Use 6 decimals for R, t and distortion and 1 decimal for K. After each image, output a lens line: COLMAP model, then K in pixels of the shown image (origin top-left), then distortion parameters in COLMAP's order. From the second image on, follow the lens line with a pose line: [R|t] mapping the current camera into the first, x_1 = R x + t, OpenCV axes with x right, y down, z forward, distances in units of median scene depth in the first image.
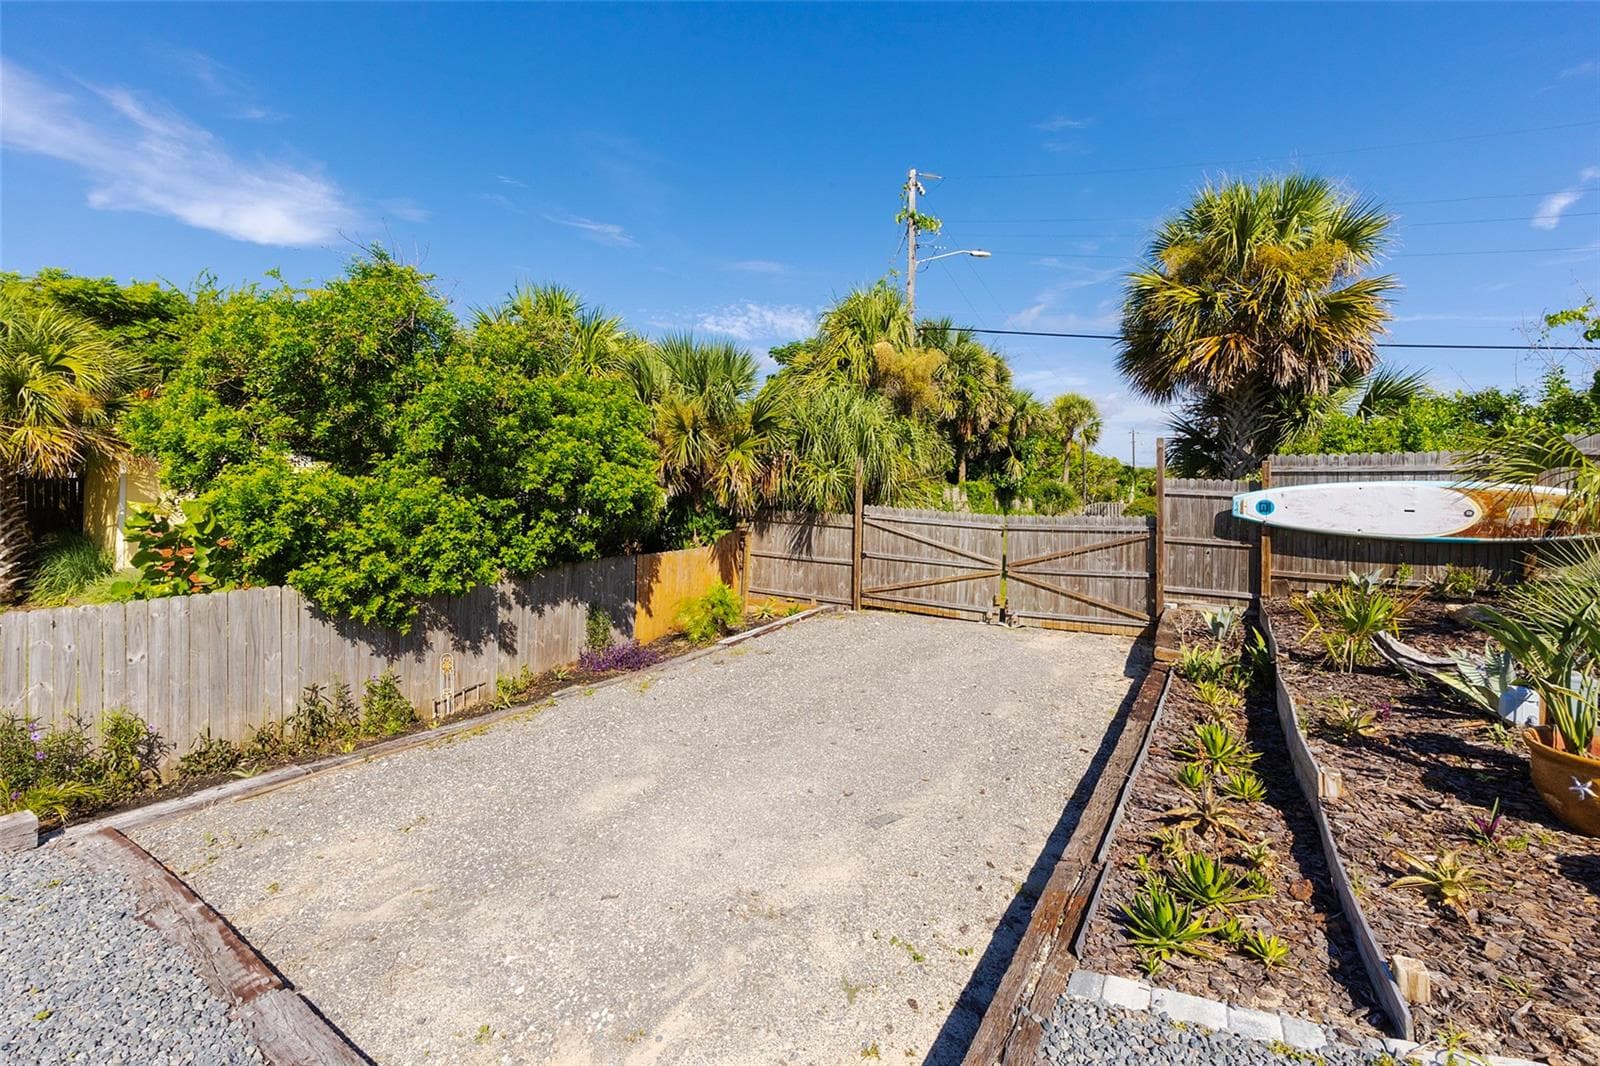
lens RADIAL K [[658.6, 0, 816.8], [0, 658.6, 491.7], [0, 0, 1]] dist [-0.001681, 0.000524]
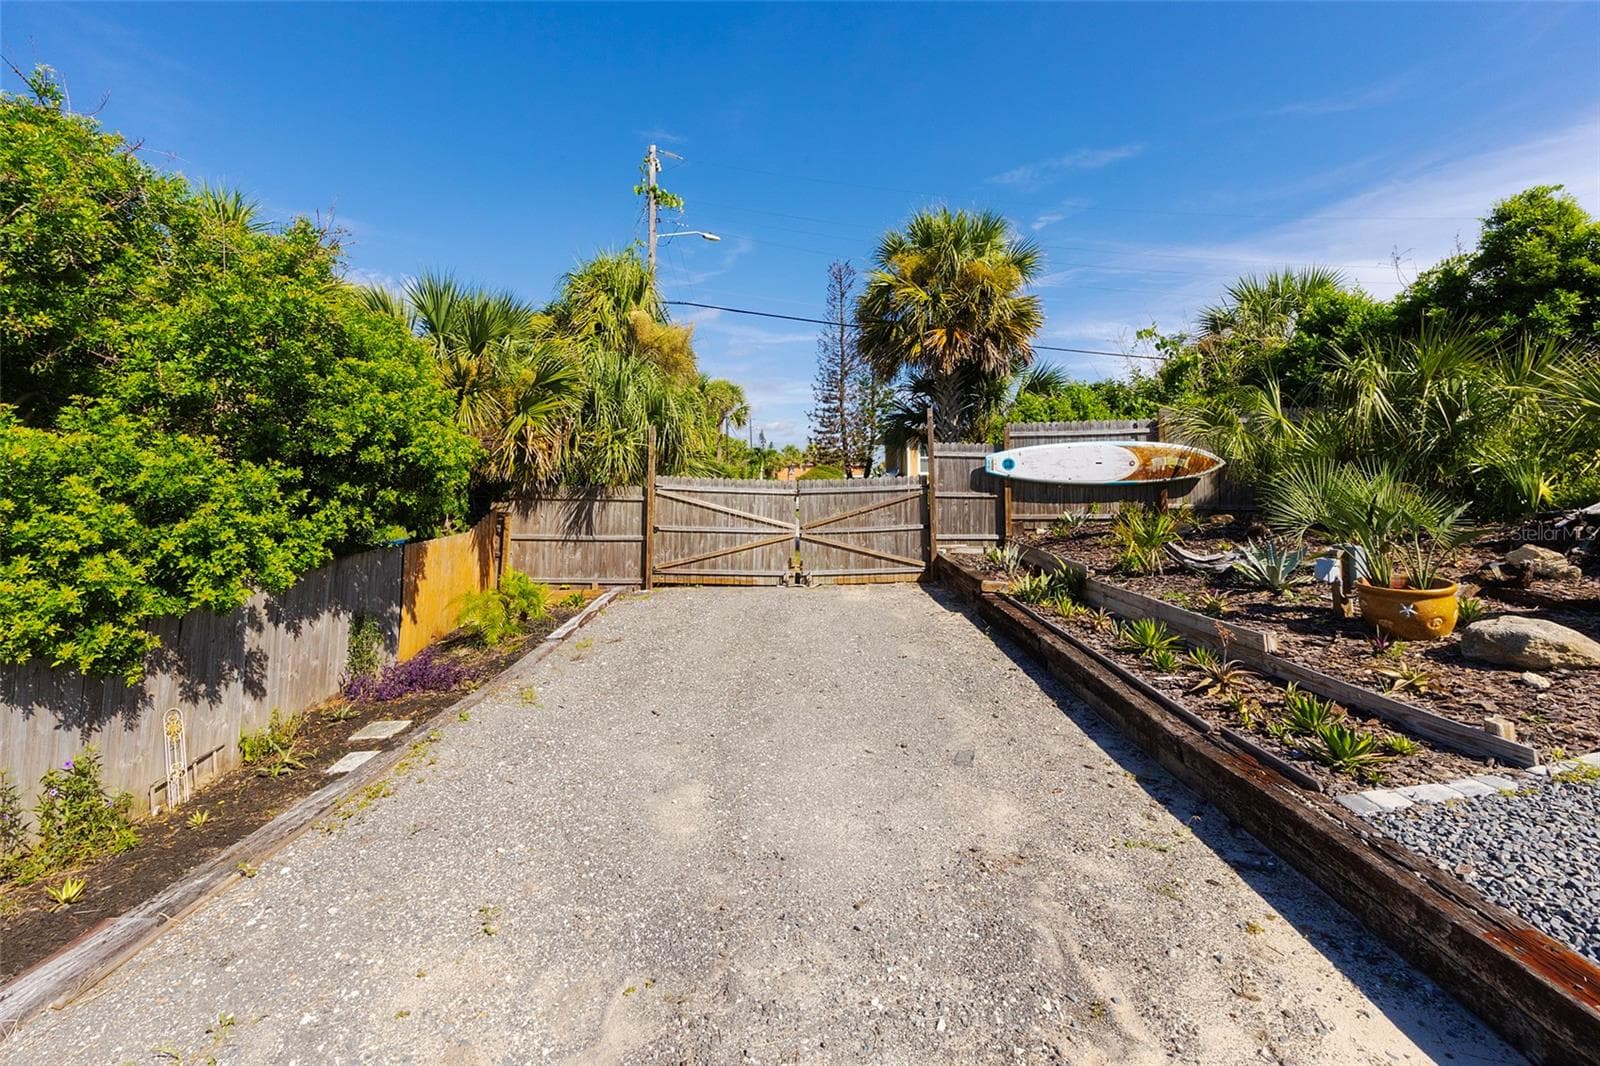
lens RADIAL K [[664.0, 0, 761.3], [0, 664.0, 430.3], [0, 0, 1]] dist [0.000674, 0.000864]
pose [[0.875806, 0.007036, 0.482612, -0.284353], [0.028145, 0.997448, -0.065617, 0.023914], [-0.481842, 0.071051, 0.873373, 0.096725]]
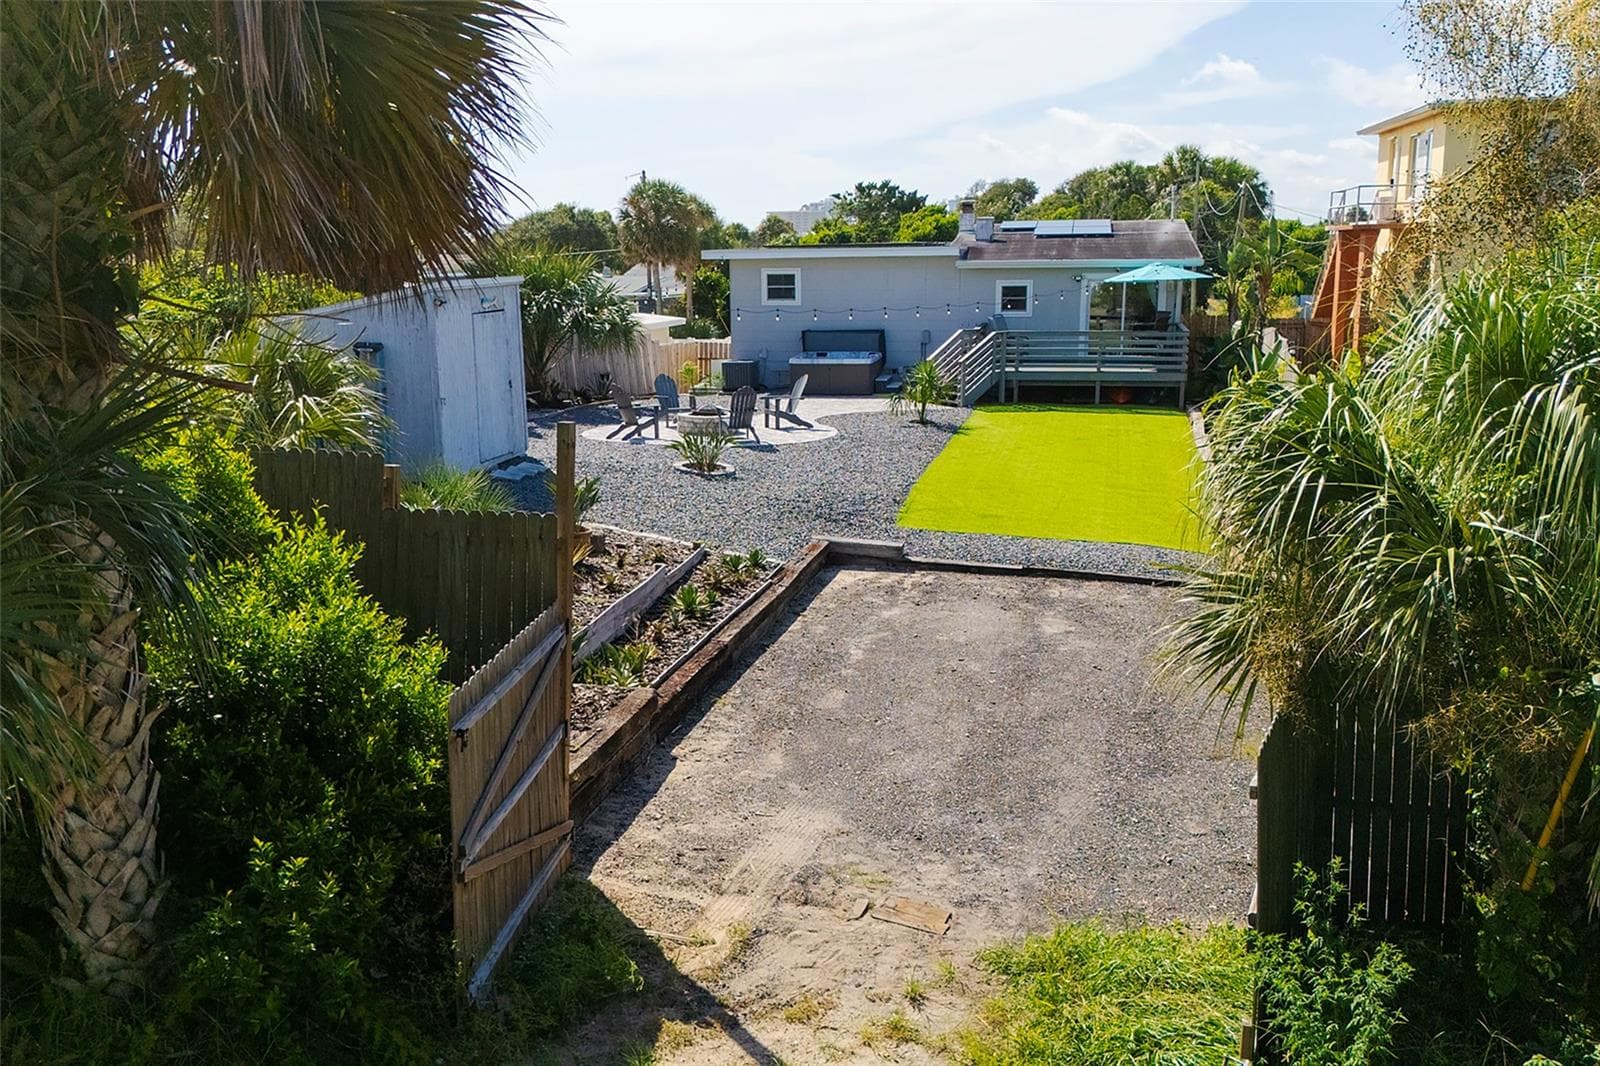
lens RADIAL K [[1300.4, 0, 777.4], [0, 1300.4, 541.8], [0, 0, 1]] dist [0.094804, -0.193441]
pose [[-0.949672, 0.038002, -0.310932, 0.559361], [-0.030197, 0.976884, 0.211625, -0.157090], [0.311787, 0.210364, -0.926572, 1.626685]]
